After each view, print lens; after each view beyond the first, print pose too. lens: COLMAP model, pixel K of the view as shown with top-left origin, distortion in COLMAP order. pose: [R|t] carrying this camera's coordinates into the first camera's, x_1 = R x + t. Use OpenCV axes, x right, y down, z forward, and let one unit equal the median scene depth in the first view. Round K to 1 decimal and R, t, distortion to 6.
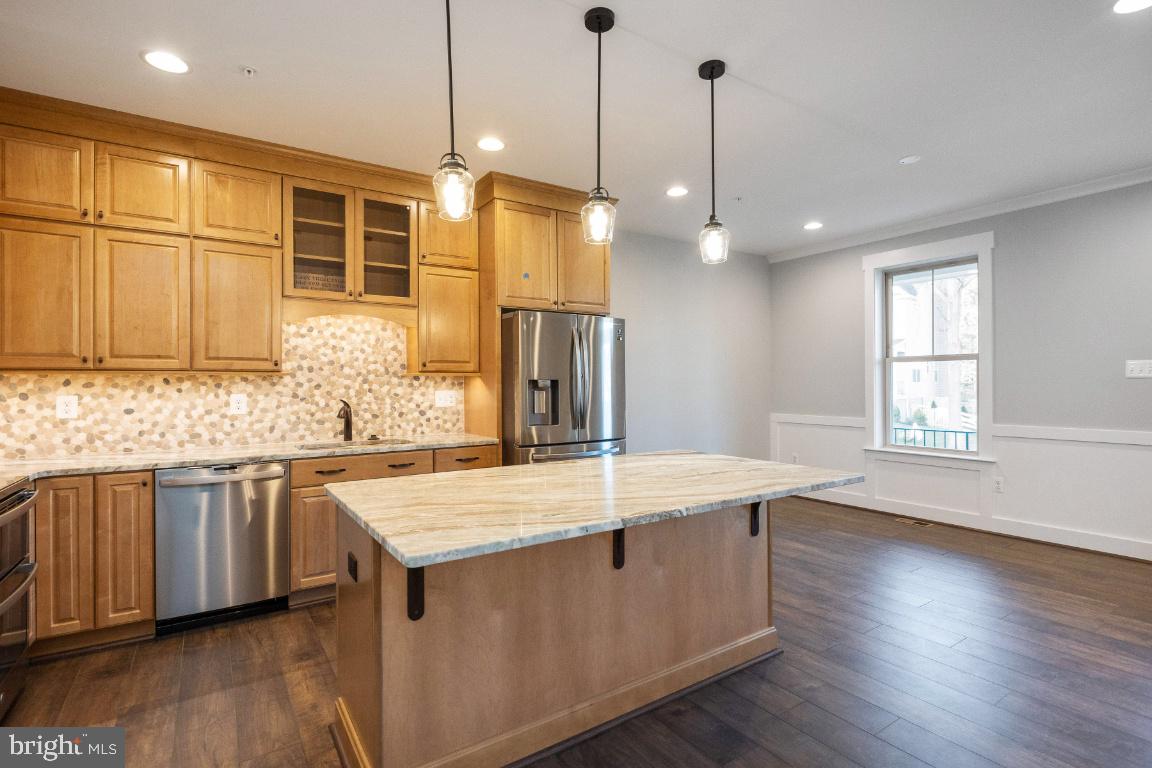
lens RADIAL K [[537.0, 0, 571.6], [0, 537.0, 381.4], [0, 0, 1]] dist [0.001926, 0.000289]
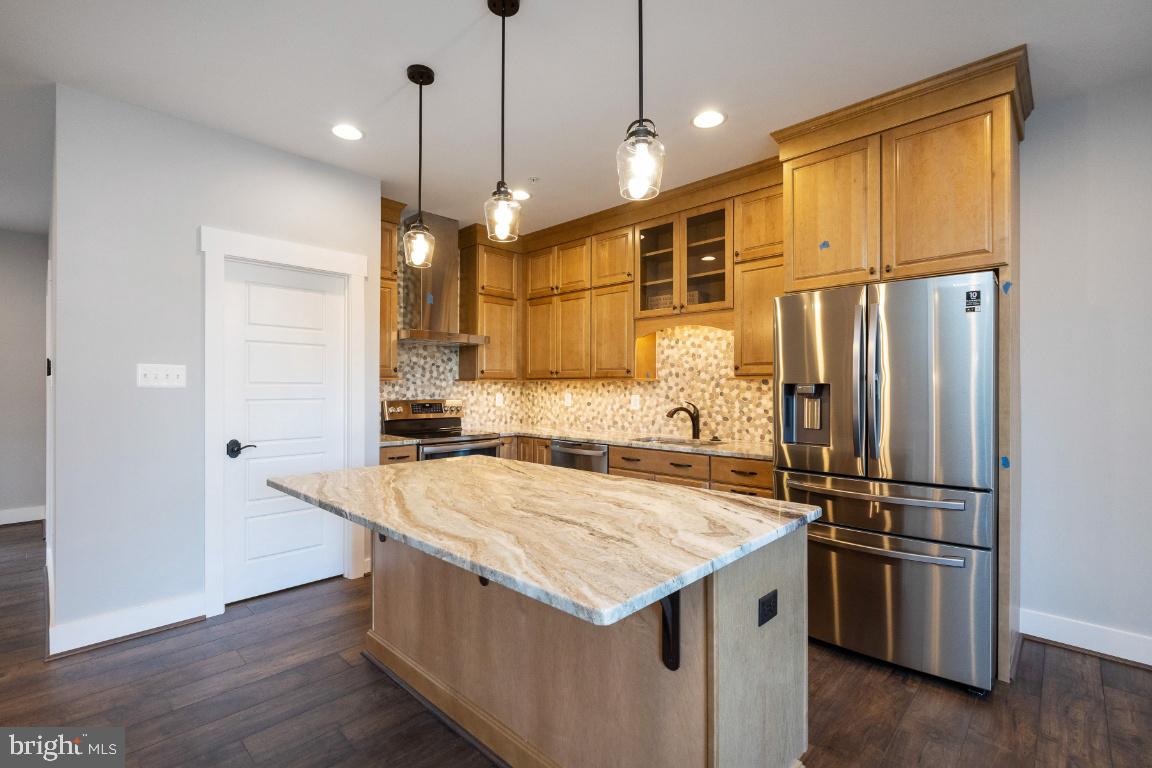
lens RADIAL K [[510.9, 0, 590.4], [0, 510.9, 386.5], [0, 0, 1]] dist [-0.001608, -0.000219]
pose [[0.247175, 0.003315, -0.968965, 0.546380], [-0.000159, 0.999994, 0.003380, -0.000960], [0.968971, -0.000682, 0.247174, 0.525045]]
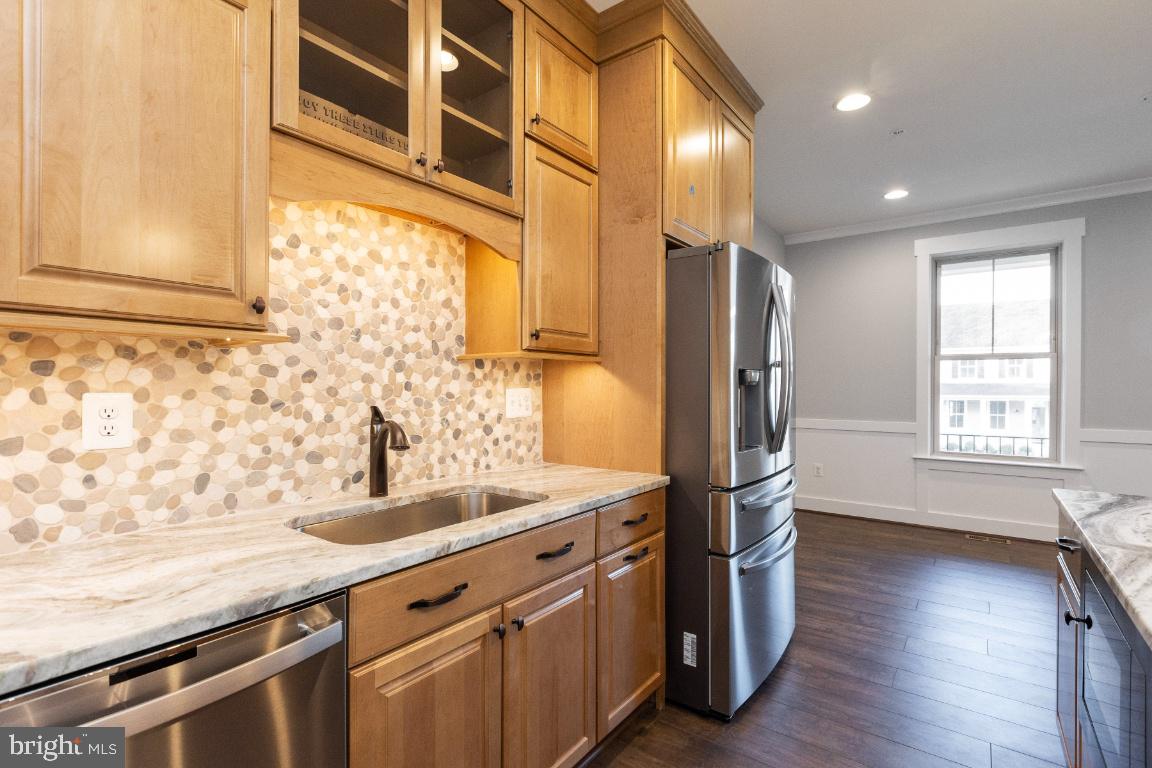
lens RADIAL K [[533.4, 0, 572.4], [0, 533.4, 387.0], [0, 0, 1]] dist [-0.002601, -0.000789]
pose [[0.945478, 0.006153, 0.325628, -0.405872], [-0.008260, 0.999953, 0.005088, 0.014353], [-0.325581, -0.007500, 0.945484, 0.516883]]
